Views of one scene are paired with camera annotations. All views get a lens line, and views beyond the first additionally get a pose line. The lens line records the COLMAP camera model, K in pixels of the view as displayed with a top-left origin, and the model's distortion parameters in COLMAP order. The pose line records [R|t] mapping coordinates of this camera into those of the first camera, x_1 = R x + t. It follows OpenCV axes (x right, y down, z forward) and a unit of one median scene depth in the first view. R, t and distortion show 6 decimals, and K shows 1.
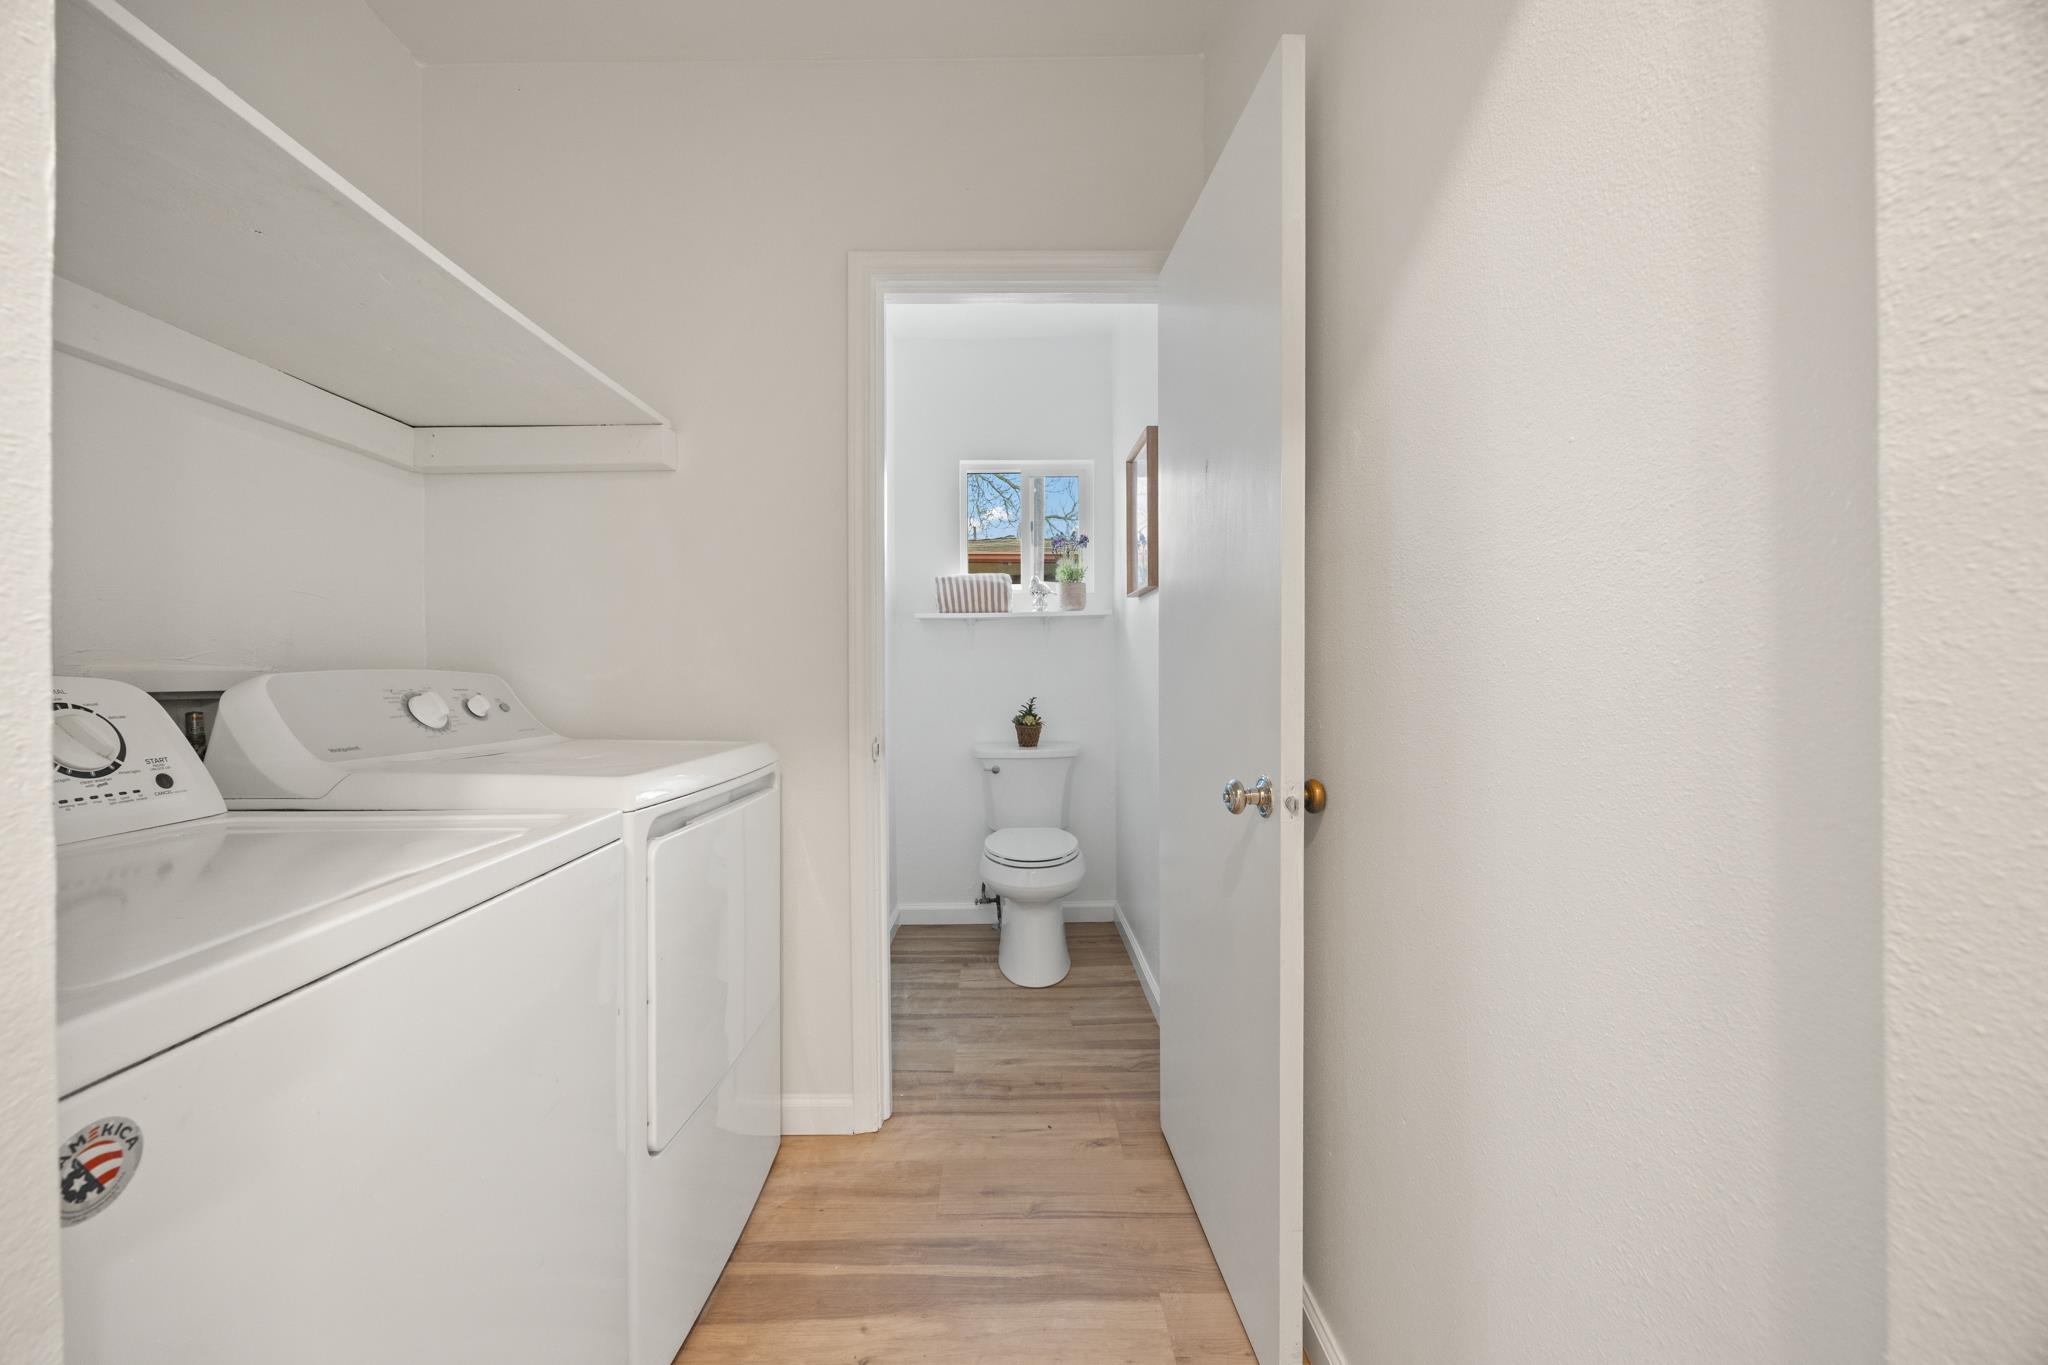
lens RADIAL K [[805.7, 0, 1018.0], [0, 805.7, 683.2], [0, 0, 1]] dist [0.001237, 0.000018]
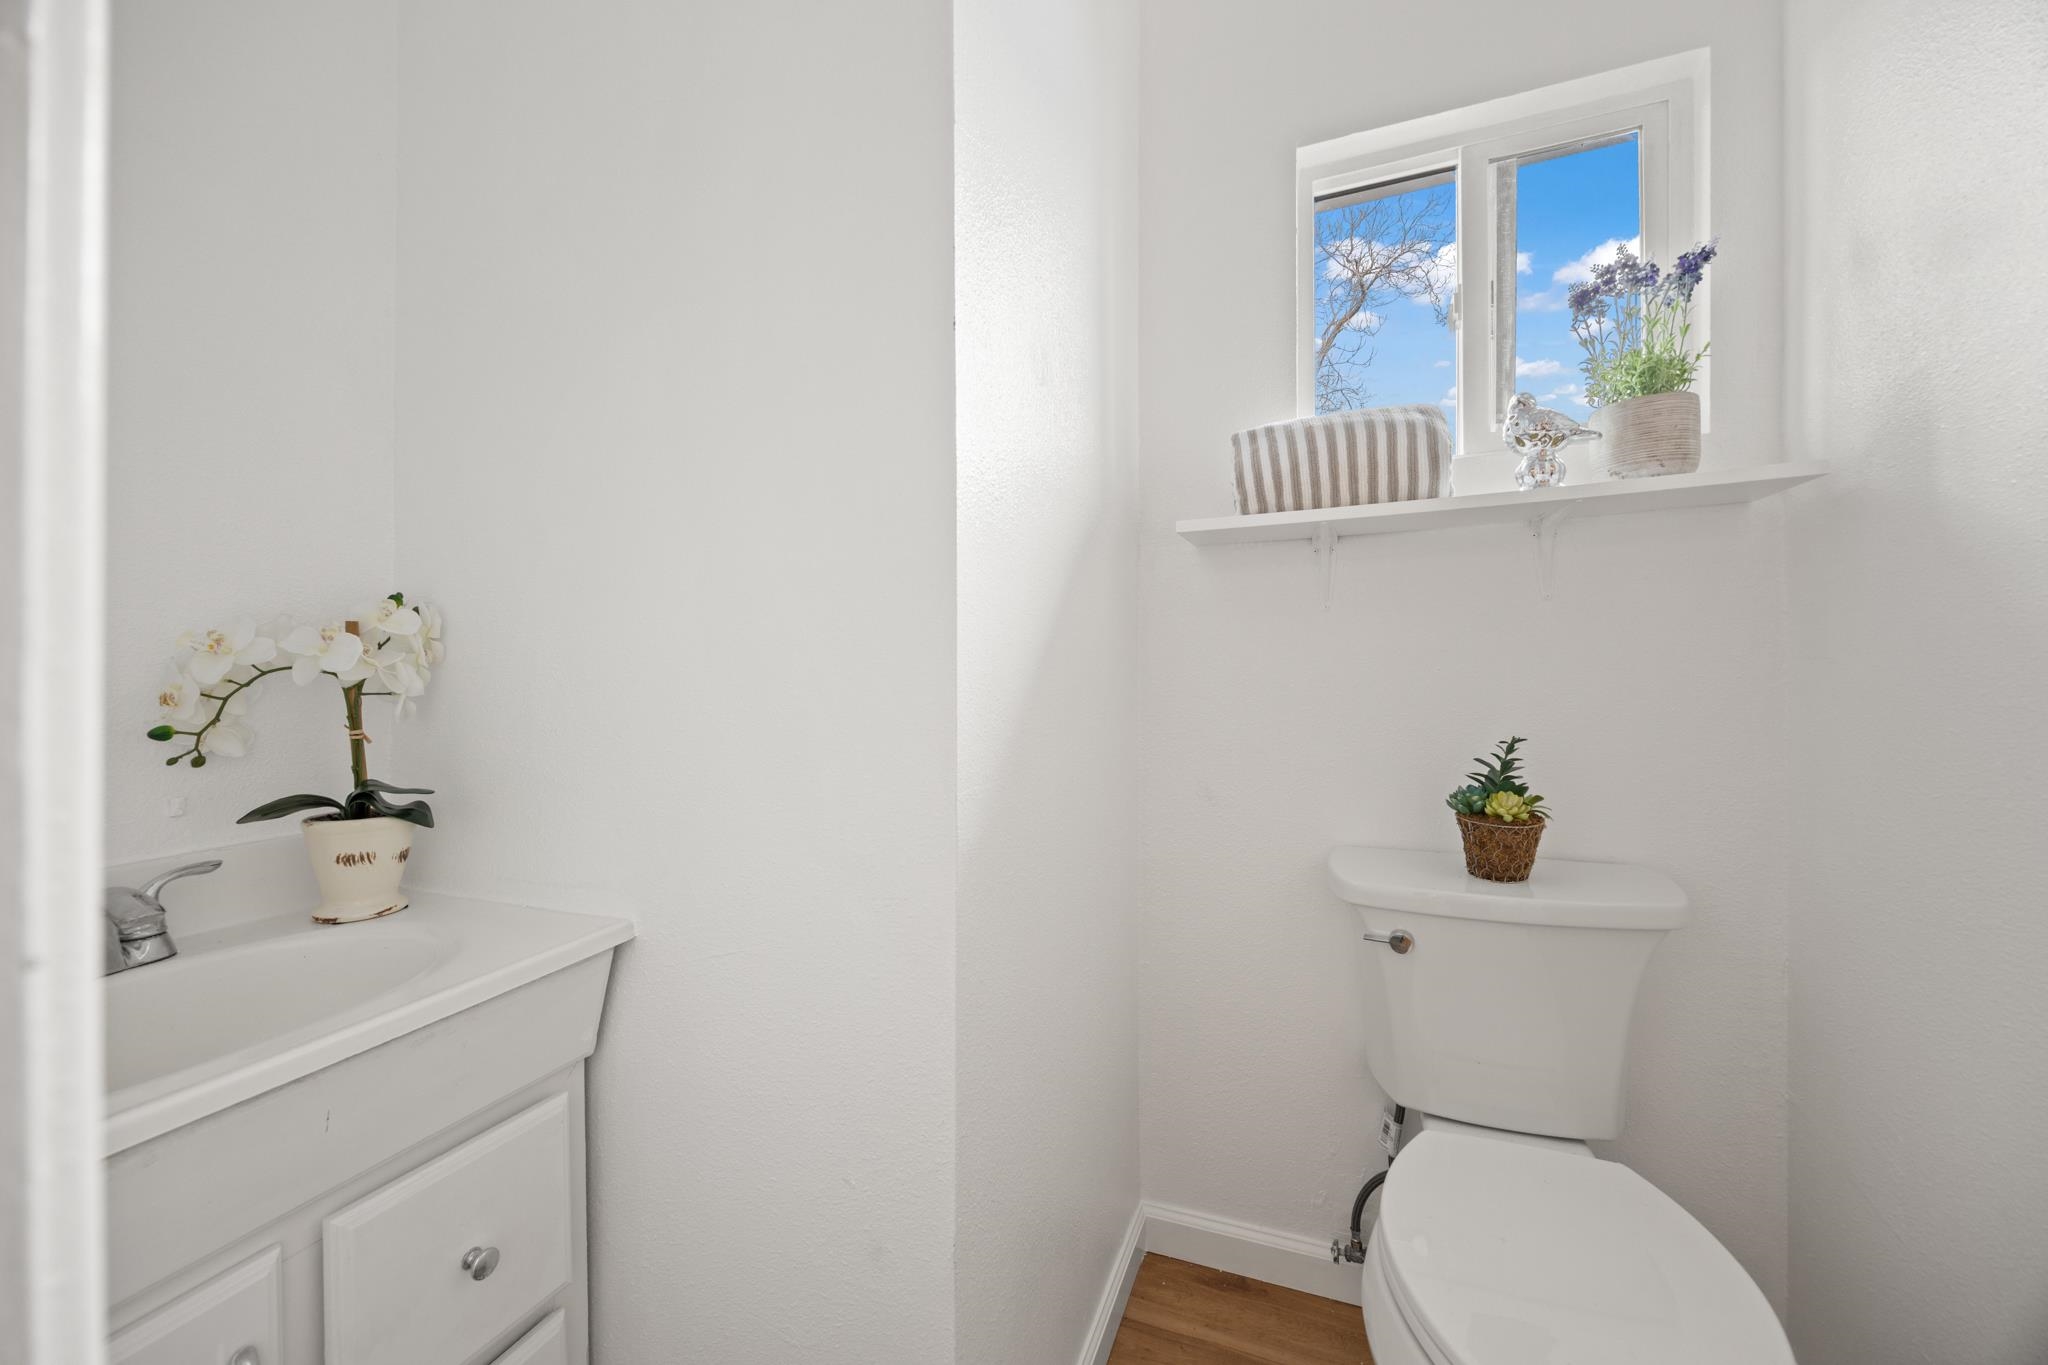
lens RADIAL K [[805.7, 0, 1023.4], [0, 805.7, 678.1], [0, 0, 1]] dist [0.001237, 0.000018]
pose [[0.921584, 0.003082, -0.388167, -0.042744], [-0.000916, 0.999983, 0.005766, -0.010711], [0.388178, -0.004958, 0.921571, 0.595726]]
